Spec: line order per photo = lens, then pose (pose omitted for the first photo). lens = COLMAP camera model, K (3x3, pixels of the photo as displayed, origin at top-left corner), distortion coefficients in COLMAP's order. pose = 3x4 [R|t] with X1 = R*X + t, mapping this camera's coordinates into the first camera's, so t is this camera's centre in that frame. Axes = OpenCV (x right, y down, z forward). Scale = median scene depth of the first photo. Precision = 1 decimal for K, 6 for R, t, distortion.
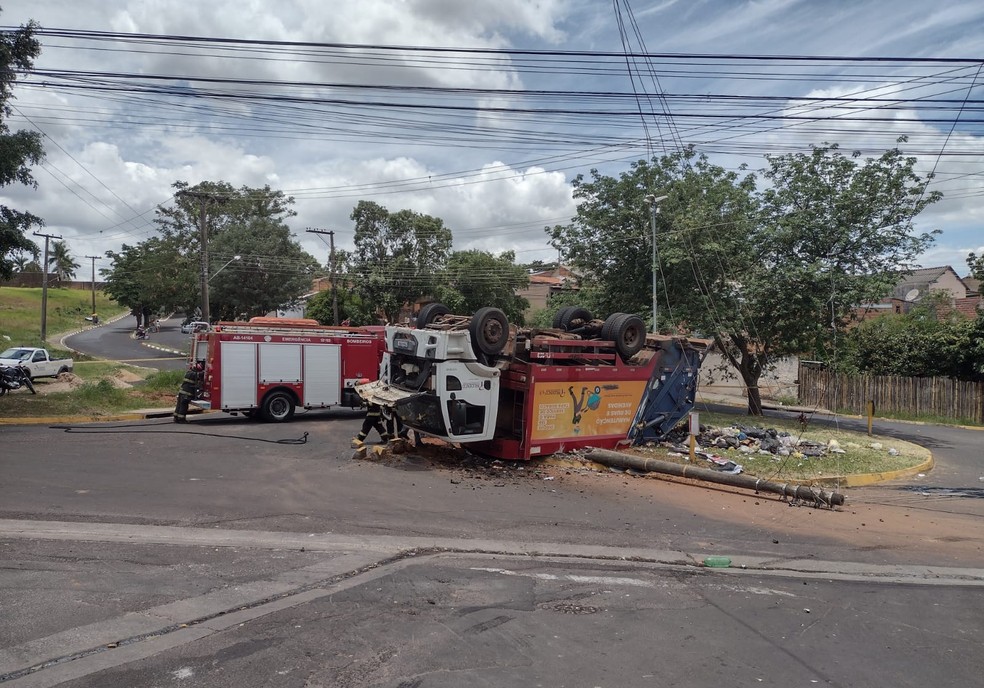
lens RADIAL K [[726.4, 0, 487.1], [0, 726.4, 367.4], [0, 0, 1]] dist [0.046952, -0.052665]
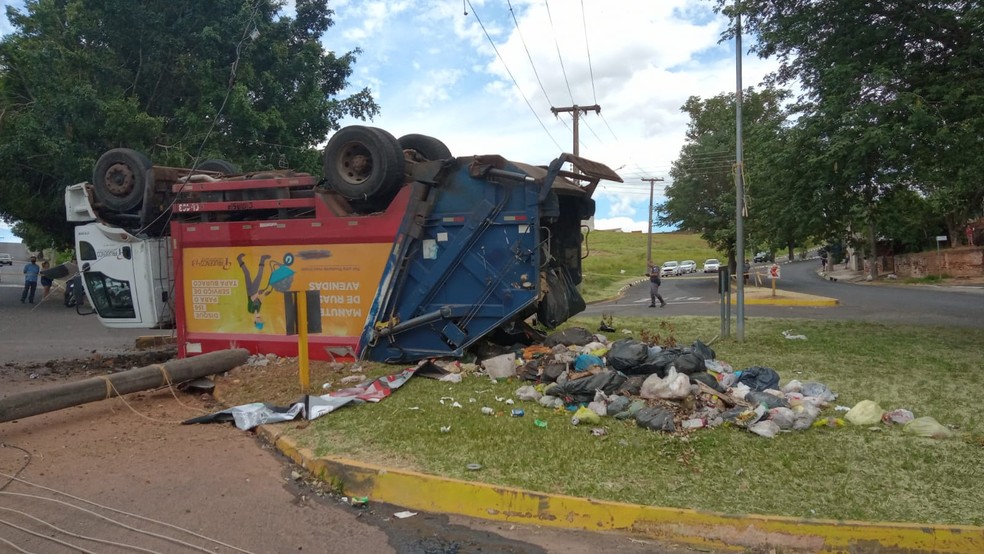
lens RADIAL K [[721.9, 0, 484.7], [0, 721.9, 271.2], [0, 0, 1]] dist [0.004972, -0.003446]
pose [[0.555141, -0.035625, -0.830993, 0.763383], [-0.007199, 0.998839, -0.047629, 0.070470], [0.831725, 0.032423, 0.554240, 0.827867]]
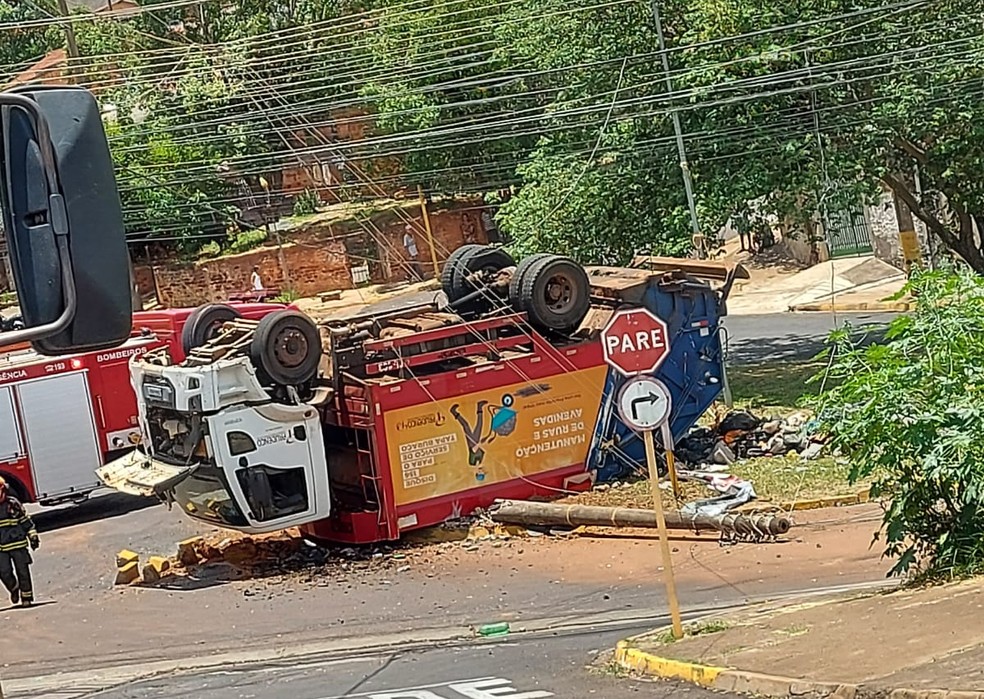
lens RADIAL K [[2731.9, 0, 495.0], [0, 2731.9, 351.4], [0, 0, 1]] dist [0.064822, 0.000000]
pose [[0.979360, -0.172912, -0.104669, 0.388927], [0.178602, 0.982769, 0.047607, -0.116369], [0.094633, -0.065319, 0.993367, -1.202447]]
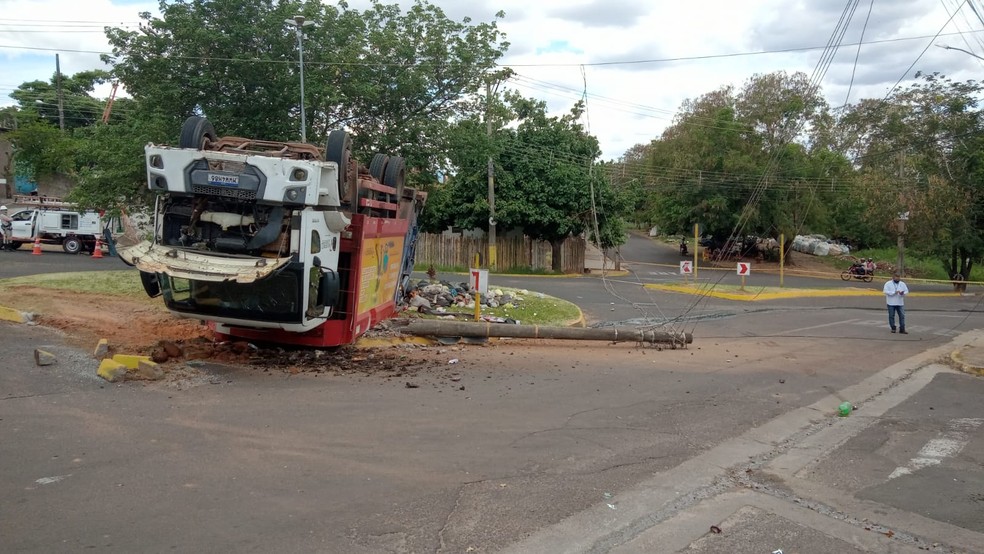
lens RADIAL K [[721.9, 0, 490.5], [0, 721.9, 274.3], [0, 0, 1]] dist [0.004972, -0.003446]
pose [[0.639982, -0.056620, 0.766301, -0.403158], [0.007375, 0.997688, 0.067557, 0.007154], [-0.768355, -0.037584, 0.638920, 0.408867]]
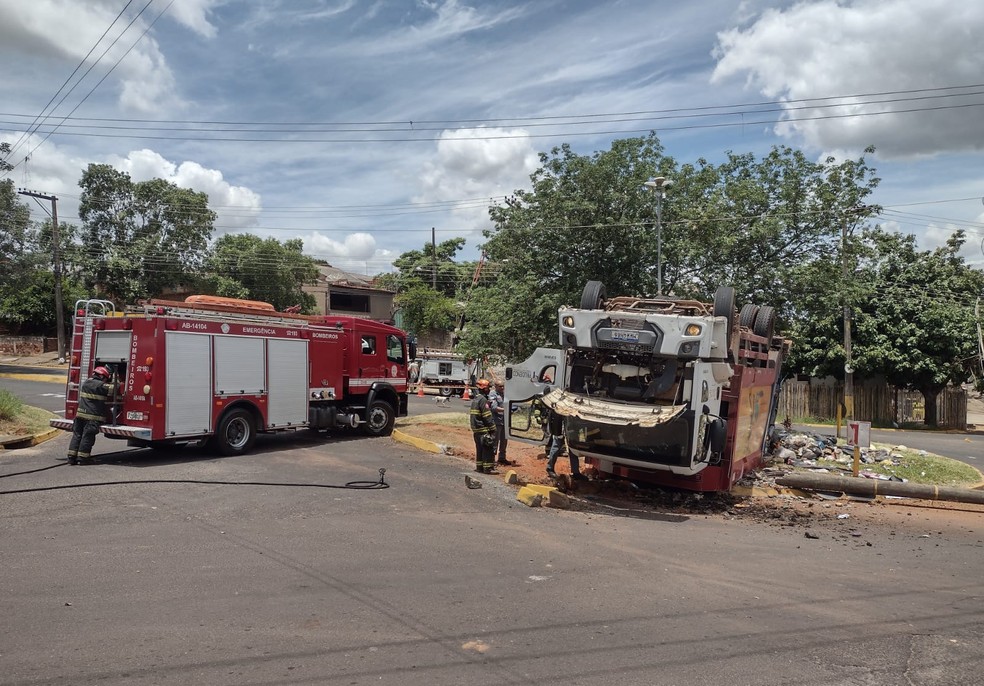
lens RADIAL K [[726.4, 0, 476.6], [0, 726.4, 373.3], [0, 0, 1]] dist [0.046952, -0.052665]
pose [[0.906763, -0.004198, 0.421619, -0.491045], [0.004418, 0.999990, 0.000454, 0.002552], [-0.421617, 0.001451, 0.906773, 0.401743]]
